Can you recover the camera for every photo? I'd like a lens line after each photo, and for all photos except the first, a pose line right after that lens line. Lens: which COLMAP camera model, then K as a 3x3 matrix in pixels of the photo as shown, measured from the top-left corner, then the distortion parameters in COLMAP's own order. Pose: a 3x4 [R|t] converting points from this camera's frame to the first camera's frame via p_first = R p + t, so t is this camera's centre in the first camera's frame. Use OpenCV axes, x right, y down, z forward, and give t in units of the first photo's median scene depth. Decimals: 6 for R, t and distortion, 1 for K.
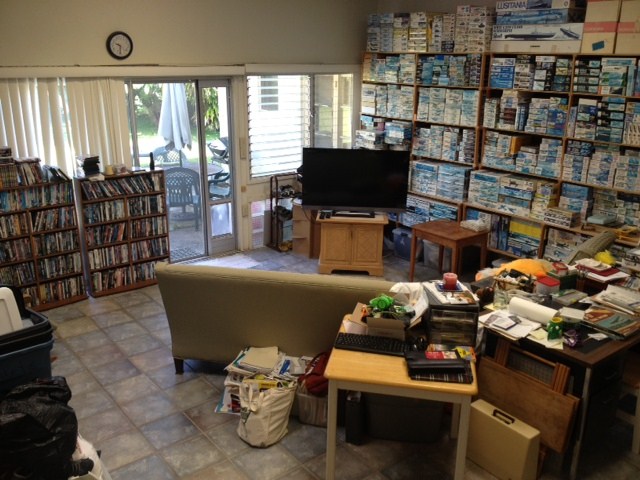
lens RADIAL K [[595.2, 0, 315.3], [0, 595.2, 244.9], [0, 0, 1]] dist [0.004352, 0.000000]
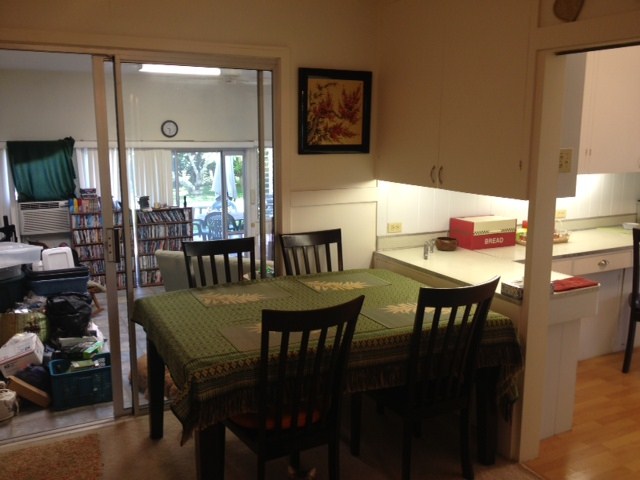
lens RADIAL K [[595.2, 0, 324.4], [0, 595.2, 237.4], [0, 0, 1]] dist [0.004352, 0.000000]
pose [[0.983158, 0.031006, -0.180108, 0.371092], [-0.054637, 0.990298, -0.127765, 0.132707], [0.174399, 0.135454, 0.975314, -0.437684]]
